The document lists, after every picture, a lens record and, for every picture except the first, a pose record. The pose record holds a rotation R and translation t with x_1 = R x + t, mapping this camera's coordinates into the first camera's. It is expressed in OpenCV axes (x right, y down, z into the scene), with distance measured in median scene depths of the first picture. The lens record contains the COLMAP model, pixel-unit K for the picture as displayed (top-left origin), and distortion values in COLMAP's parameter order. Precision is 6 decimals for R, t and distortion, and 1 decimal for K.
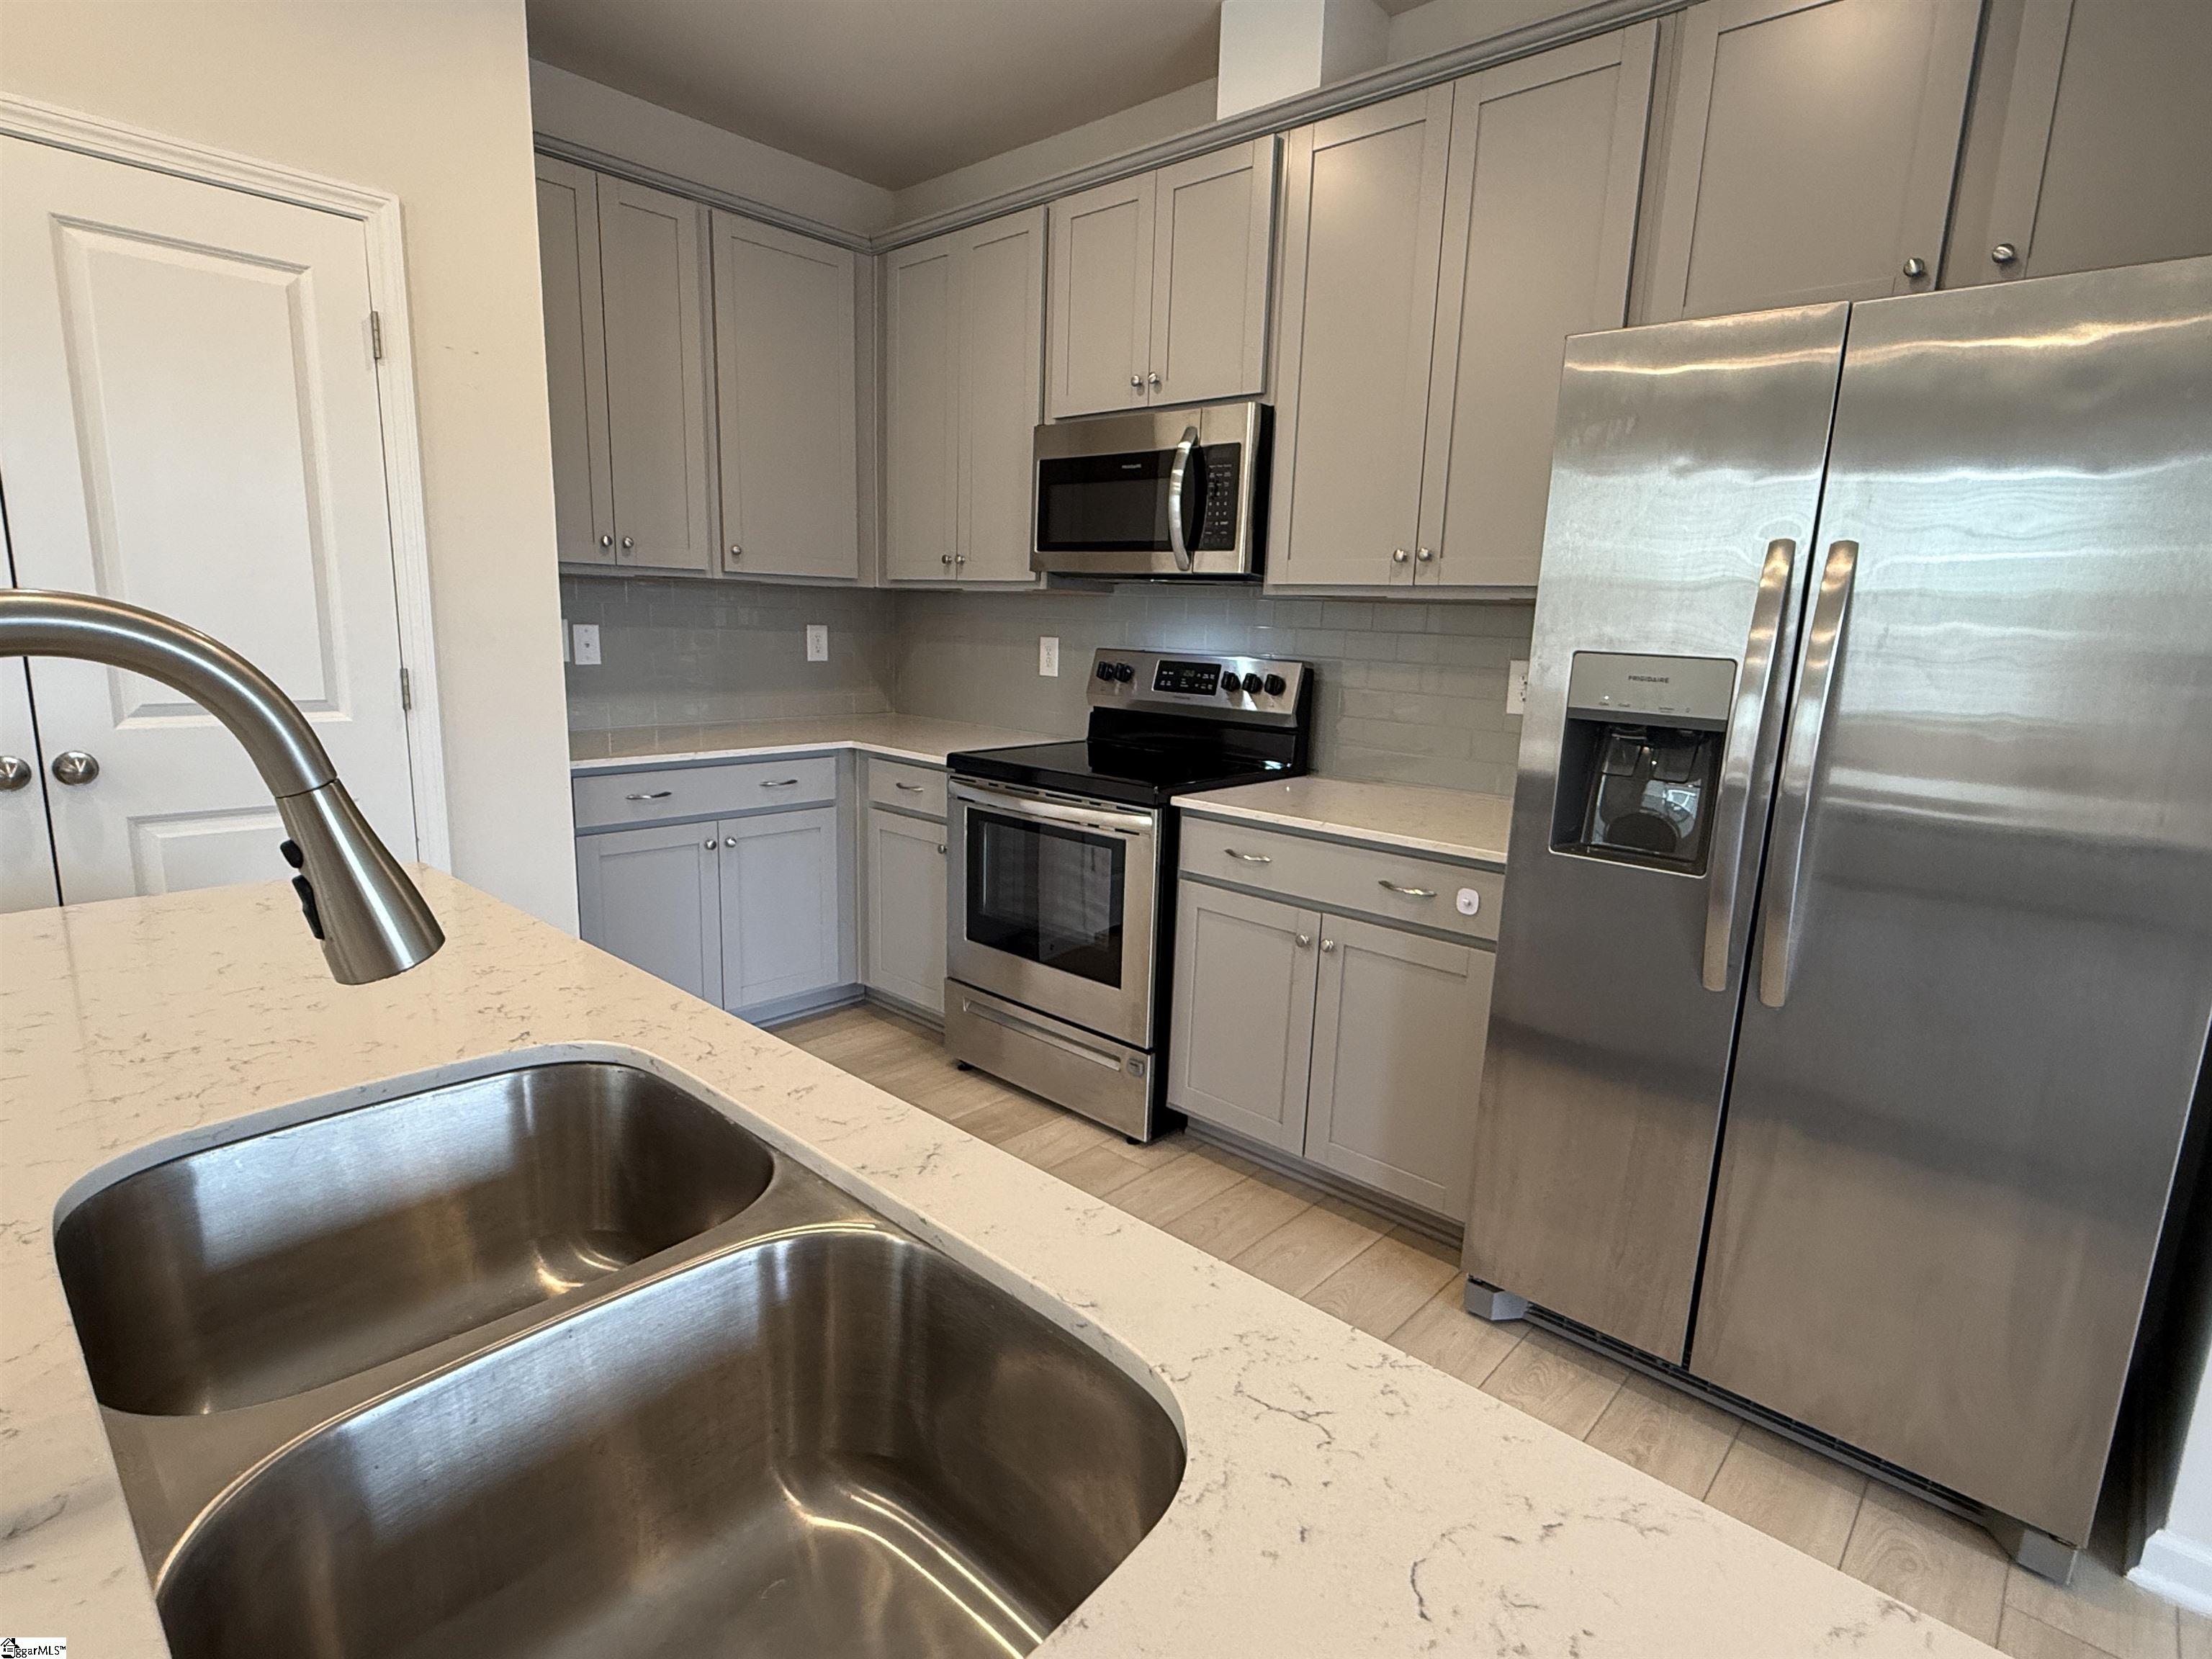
lens RADIAL K [[1119.4, 0, 1106.0], [0, 1119.4, 829.5], [0, 0, 1]] dist [0.000978, -0.000910]
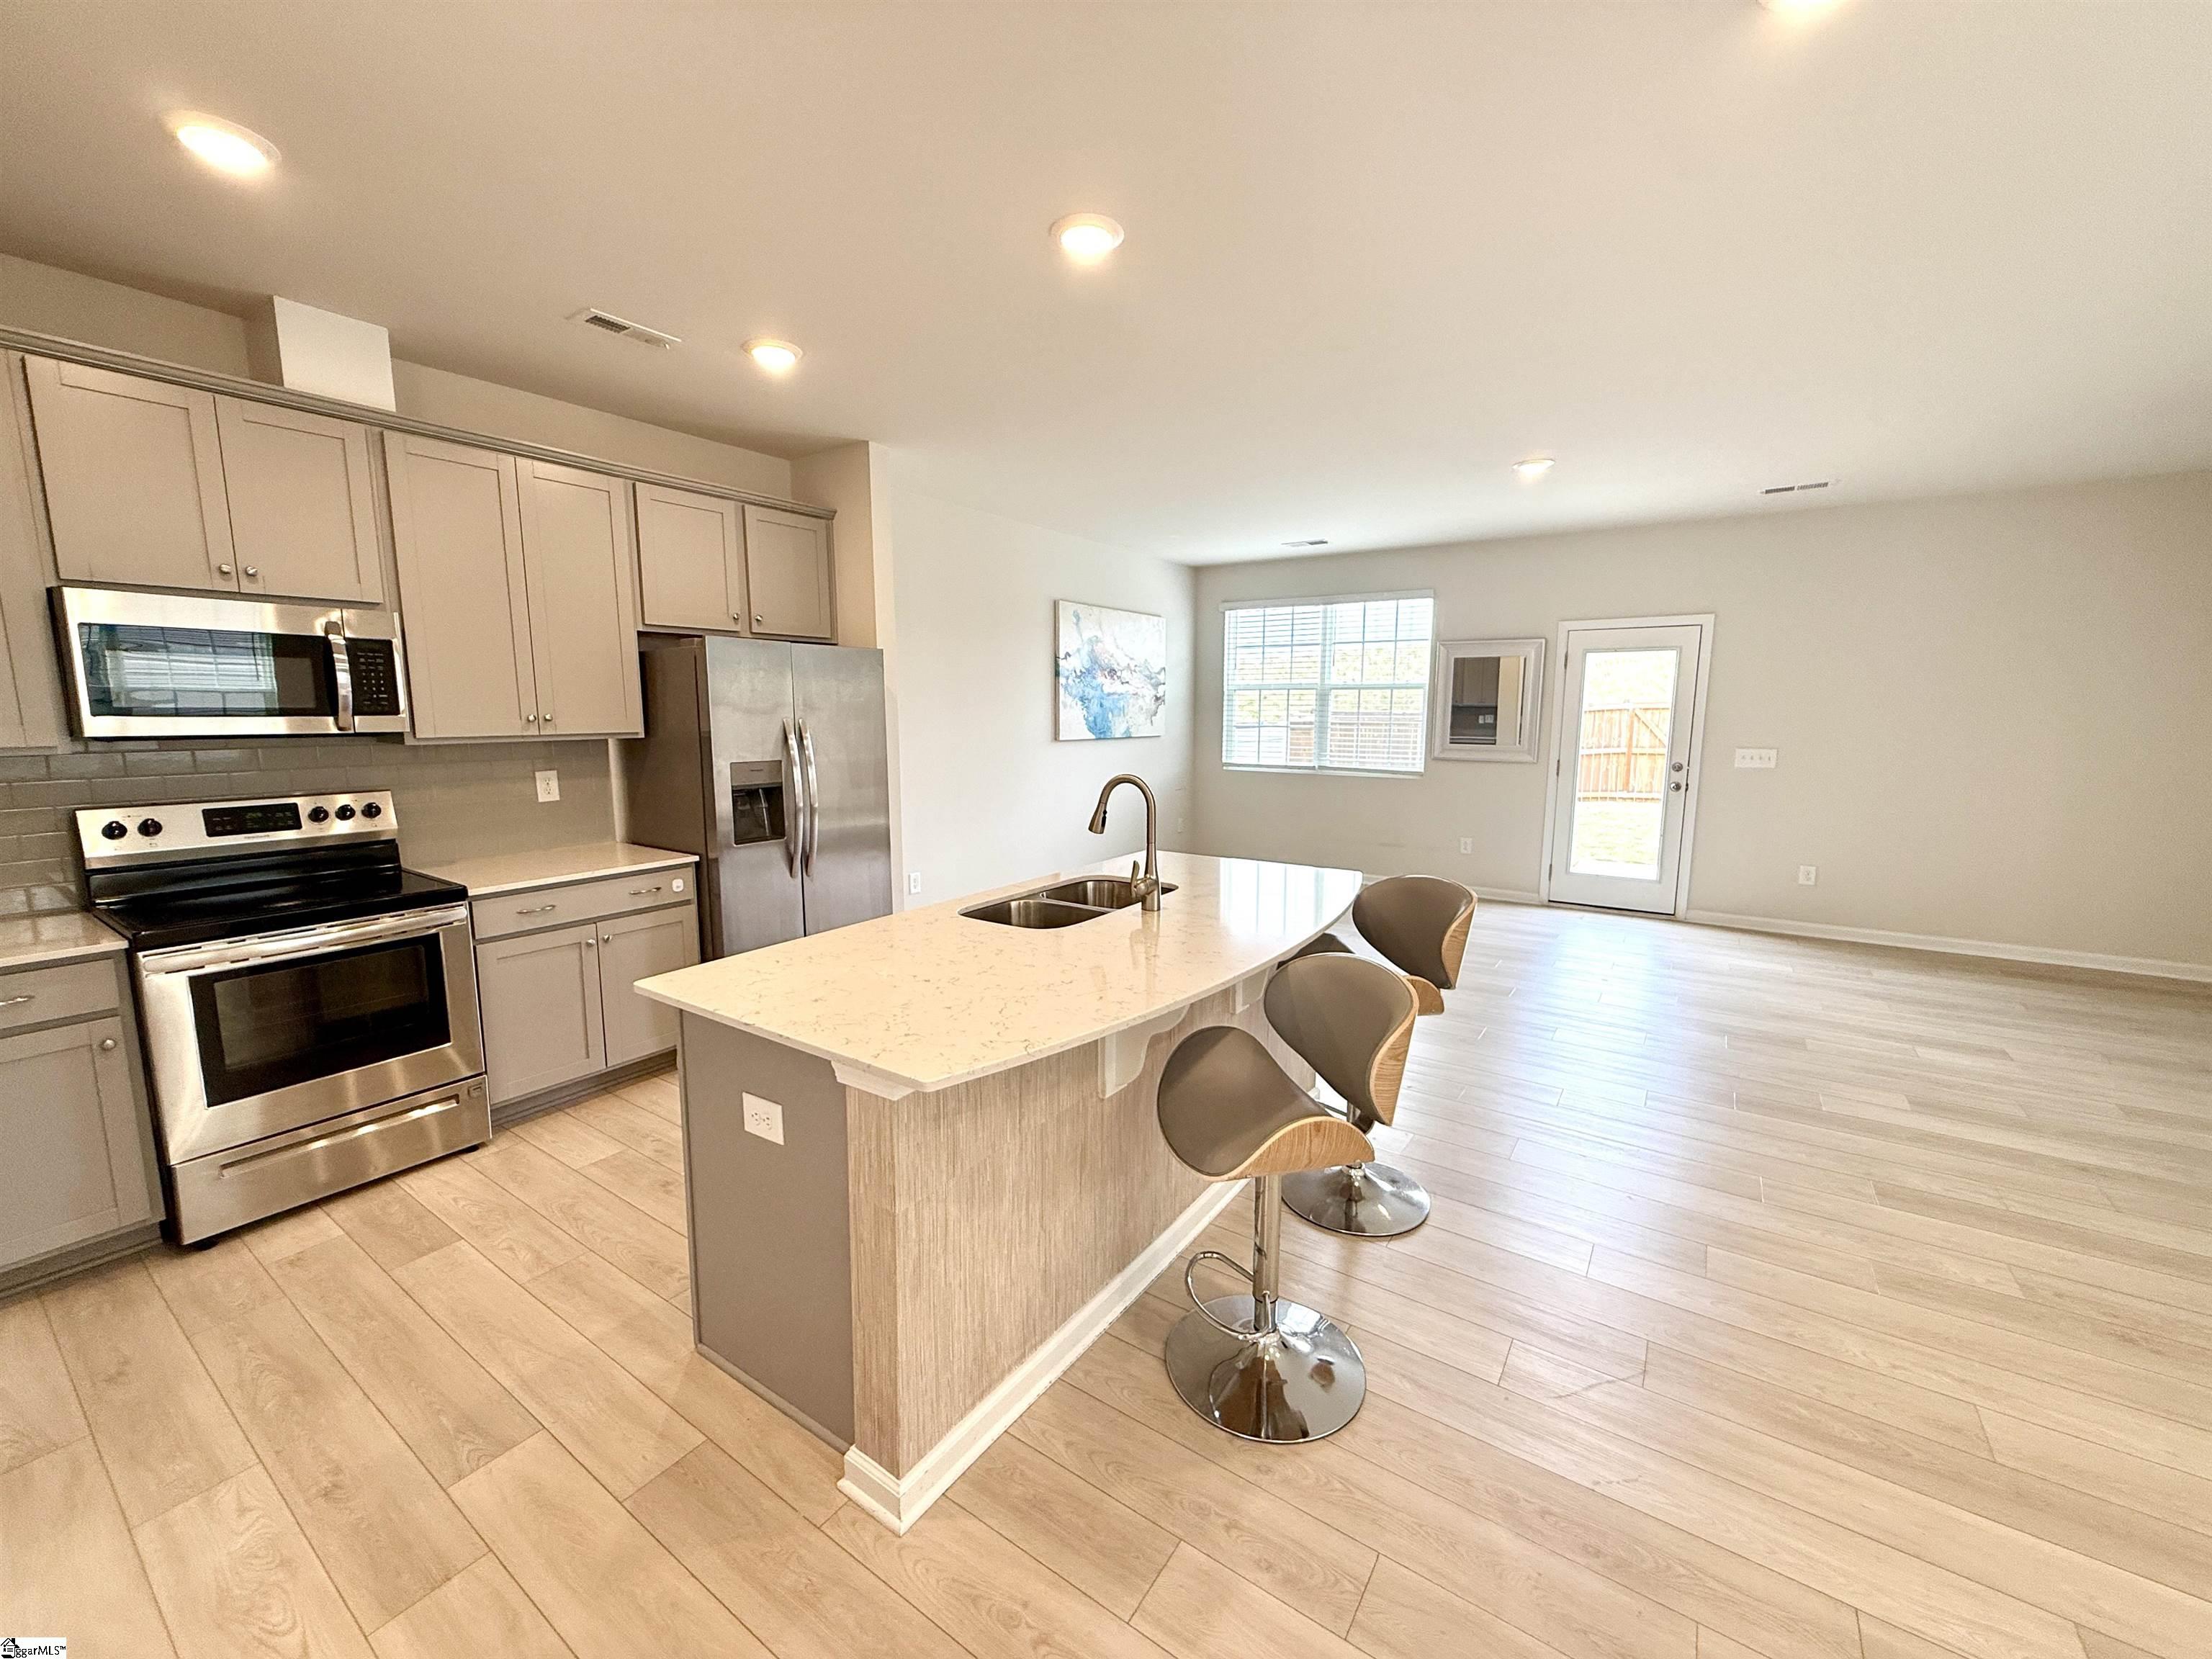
lens RADIAL K [[881.7, 0, 1106.0], [0, 881.7, 829.5], [0, 0, 1]] dist [-0.000489, -0.000074]
pose [[-0.141539, -0.169693, 0.975280, -1.090502], [0.182554, 0.963827, 0.194194, -0.166200], [-0.972955, 0.205528, -0.105441, 0.296991]]
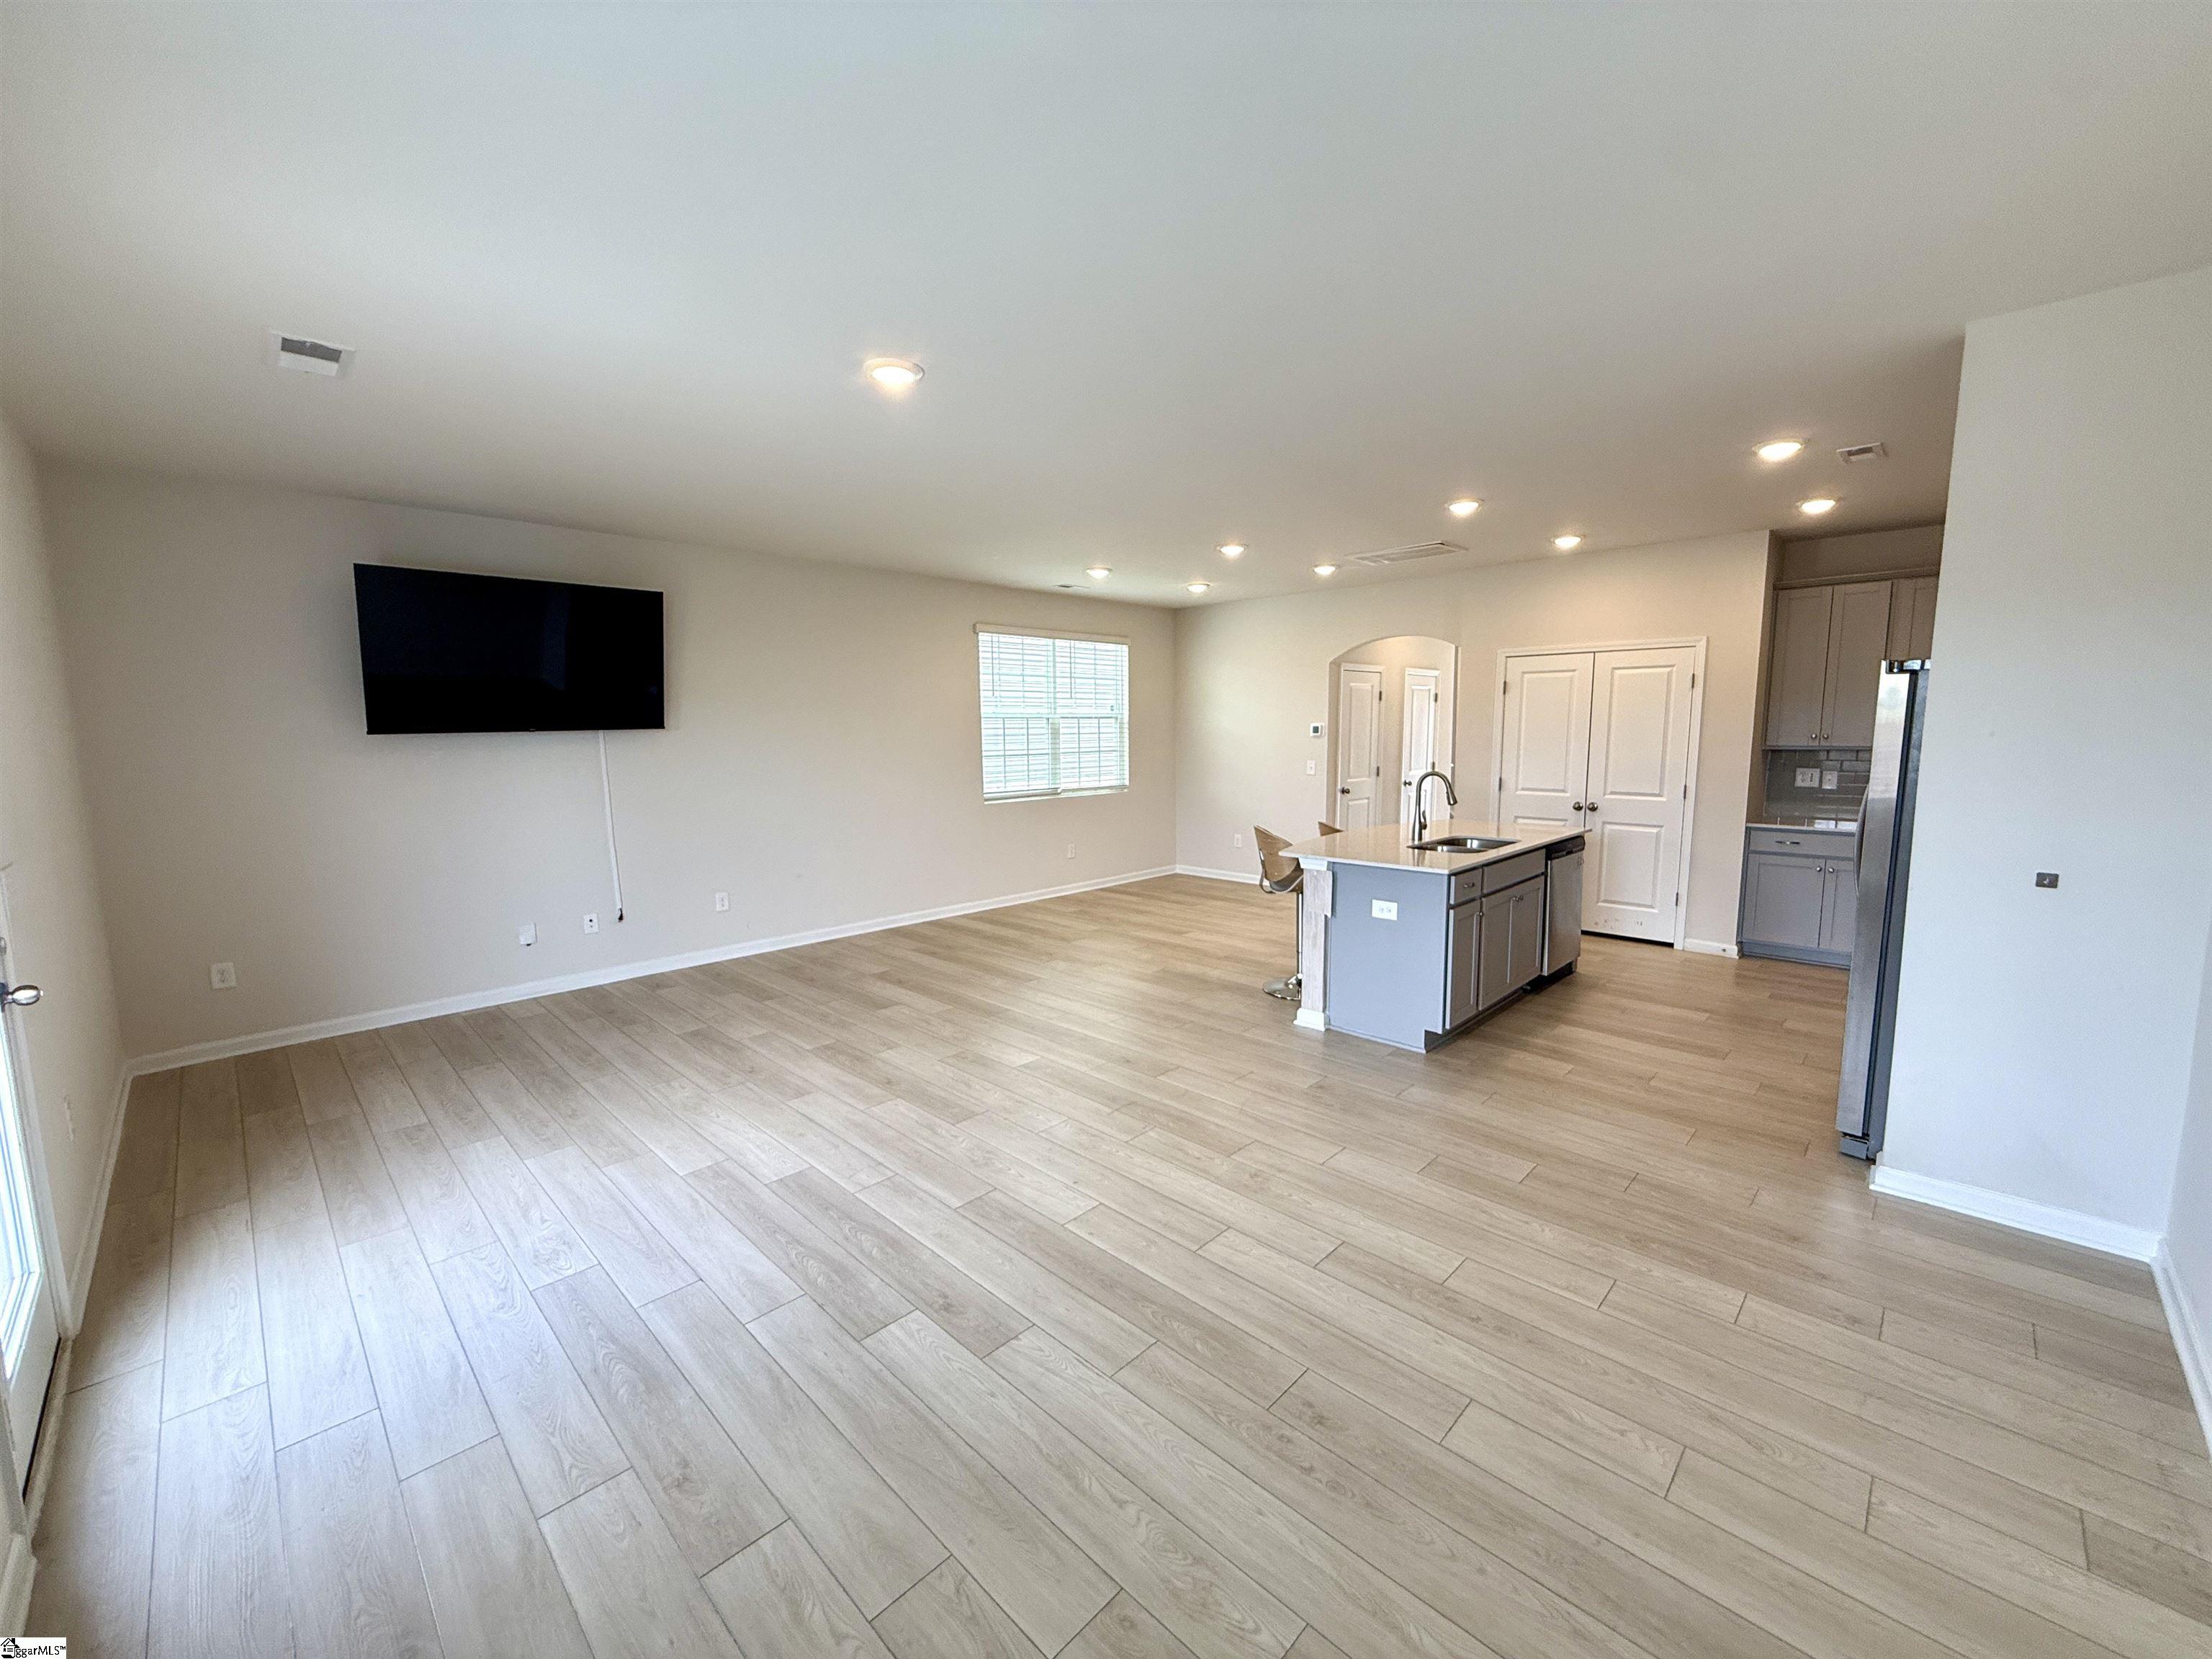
lens RADIAL K [[881.7, 0, 1106.0], [0, 881.7, 829.5], [0, 0, 1]] dist [-0.000489, -0.000074]
pose [[-0.033369, 0.087549, -0.995601, 1.649769], [-0.180809, 0.979190, 0.092166, 0.034611], [0.982952, 0.183089, -0.016845, -0.437661]]
